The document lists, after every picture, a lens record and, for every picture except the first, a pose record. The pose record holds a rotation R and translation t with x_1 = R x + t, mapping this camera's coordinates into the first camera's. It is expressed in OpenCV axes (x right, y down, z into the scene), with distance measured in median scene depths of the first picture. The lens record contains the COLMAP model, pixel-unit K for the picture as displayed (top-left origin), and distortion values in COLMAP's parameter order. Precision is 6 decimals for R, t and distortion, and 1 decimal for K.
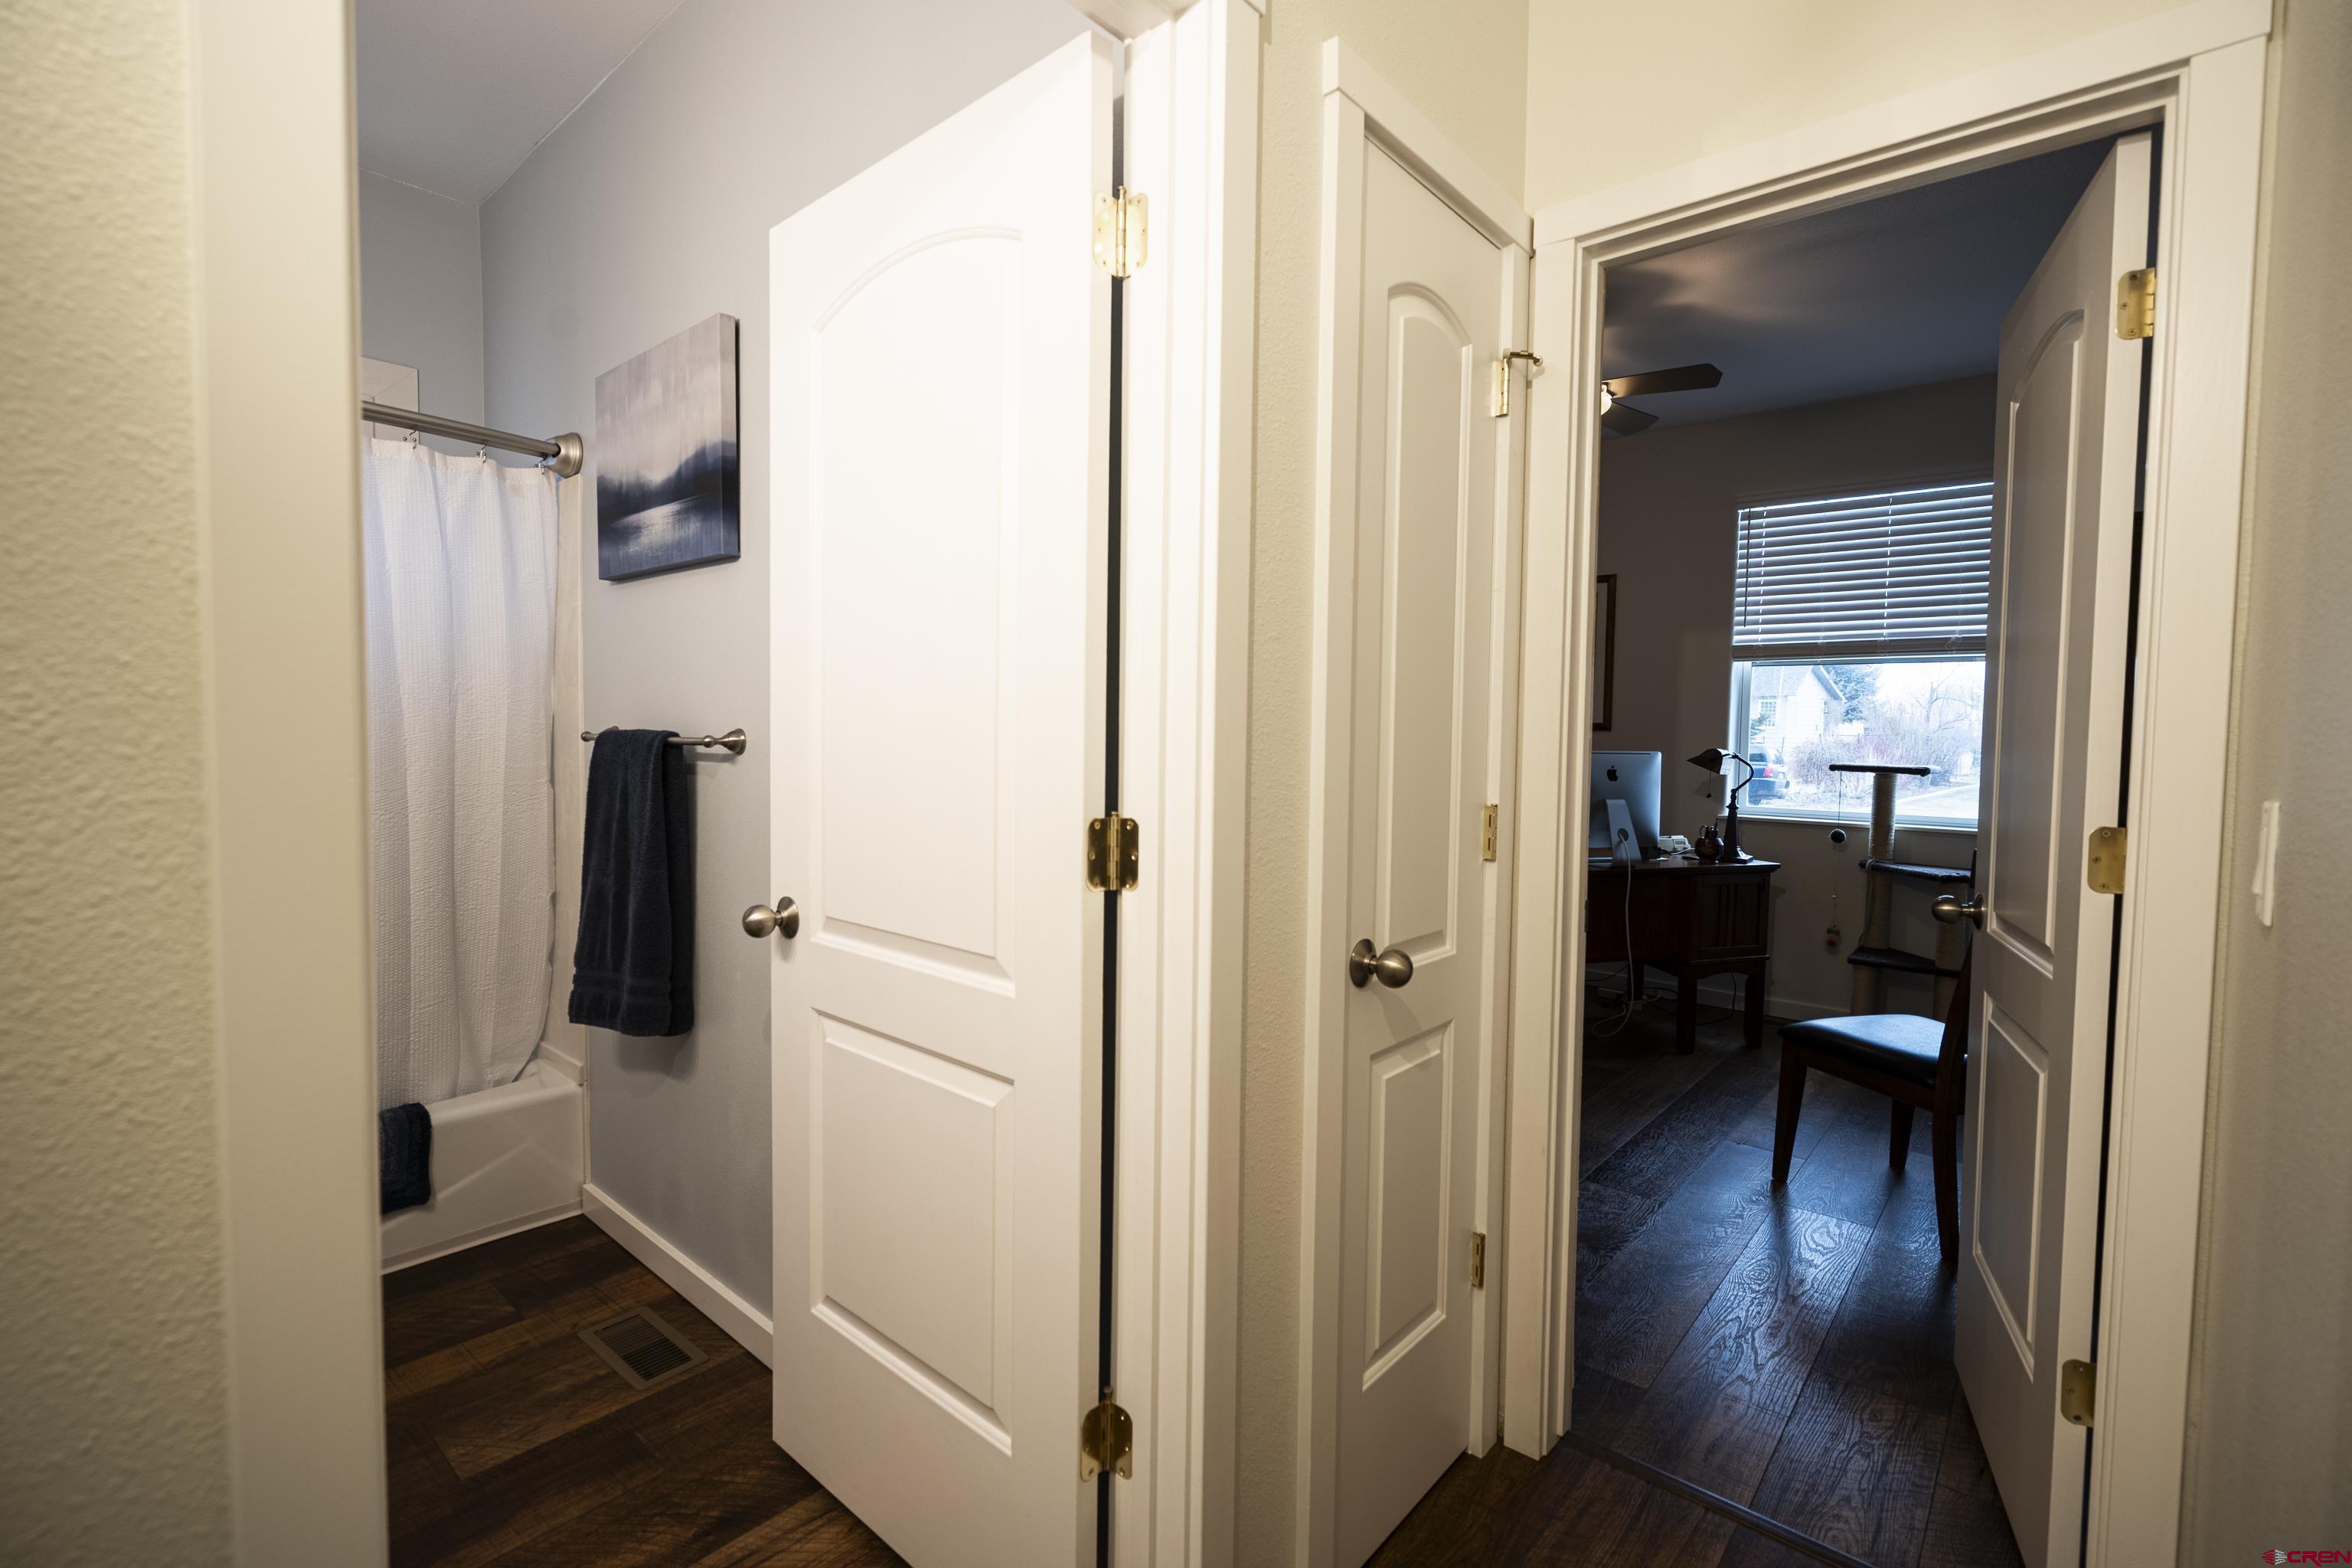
lens RADIAL K [[1051.8, 0, 1174.8], [0, 1051.8, 785.4], [0, 0, 1]] dist [-0.005083, 0.001513]
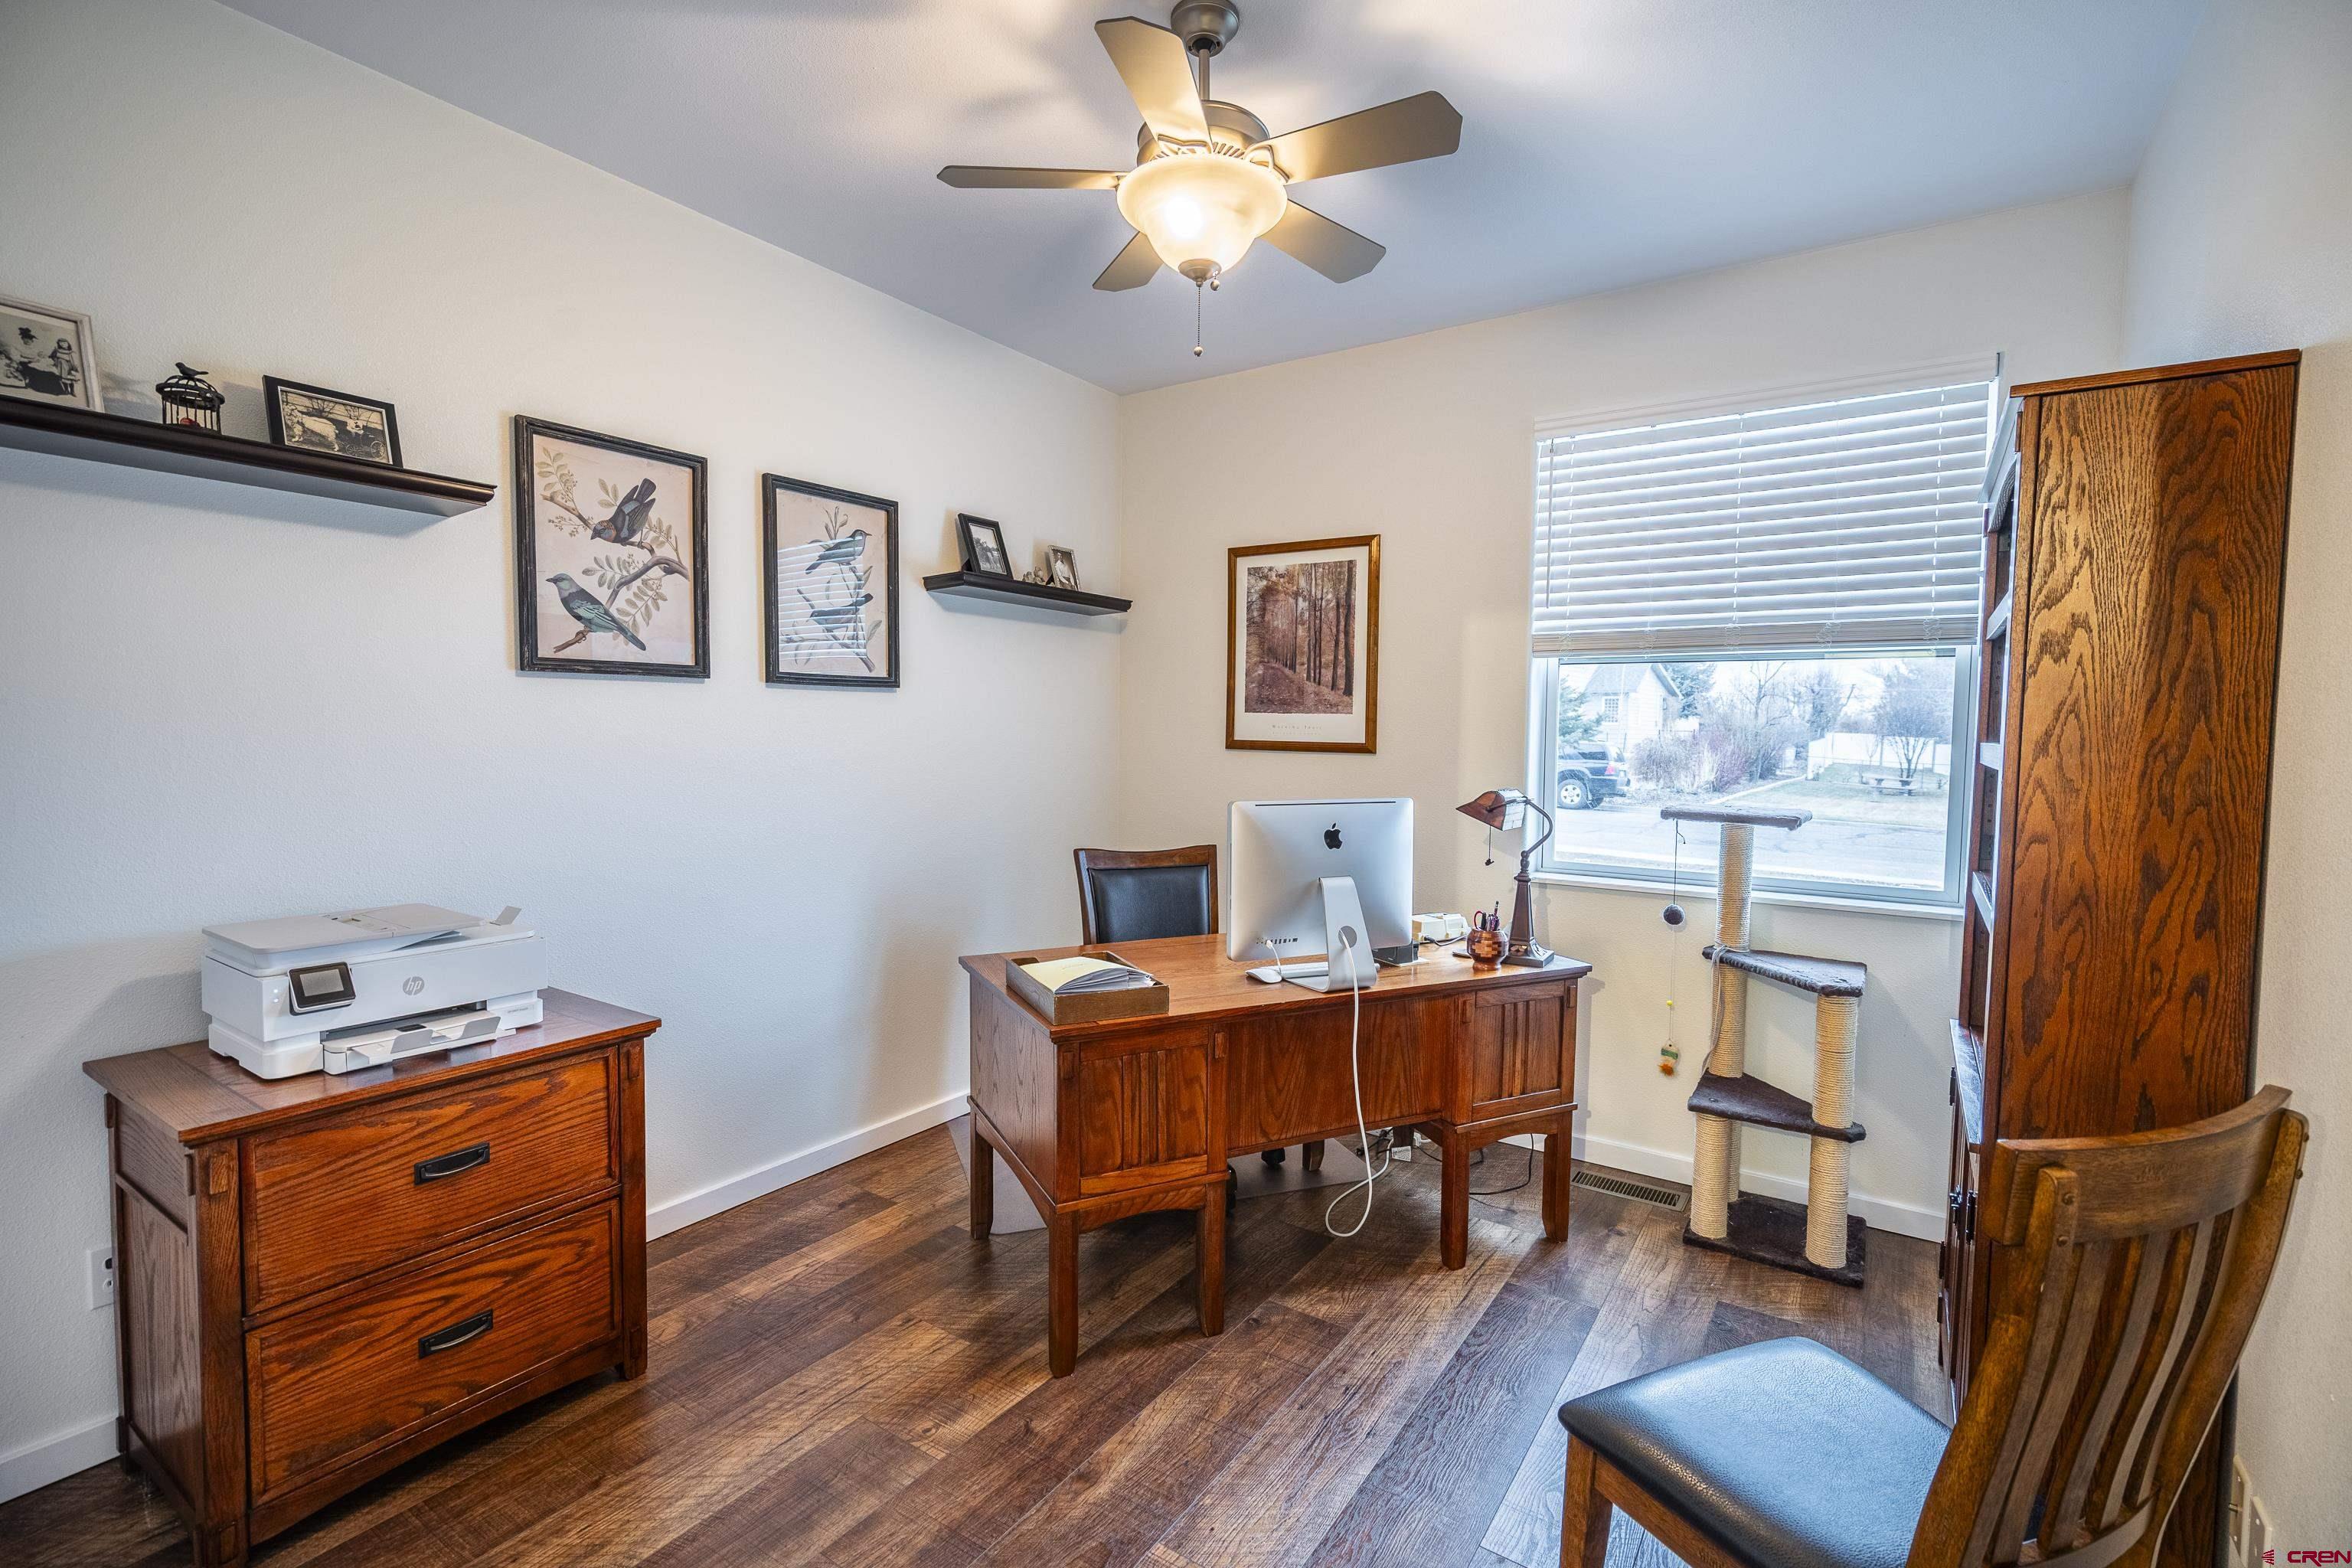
lens RADIAL K [[1051.8, 0, 1173.6], [0, 1051.8, 783.4], [0, 0, 1]] dist [-0.005083, 0.001513]
pose [[0.993085, -0.009914, 0.116976, 0.226694], [0.009680, 0.999950, 0.002561, -0.040920], [-0.116995, -0.001411, 0.993131, 0.355124]]
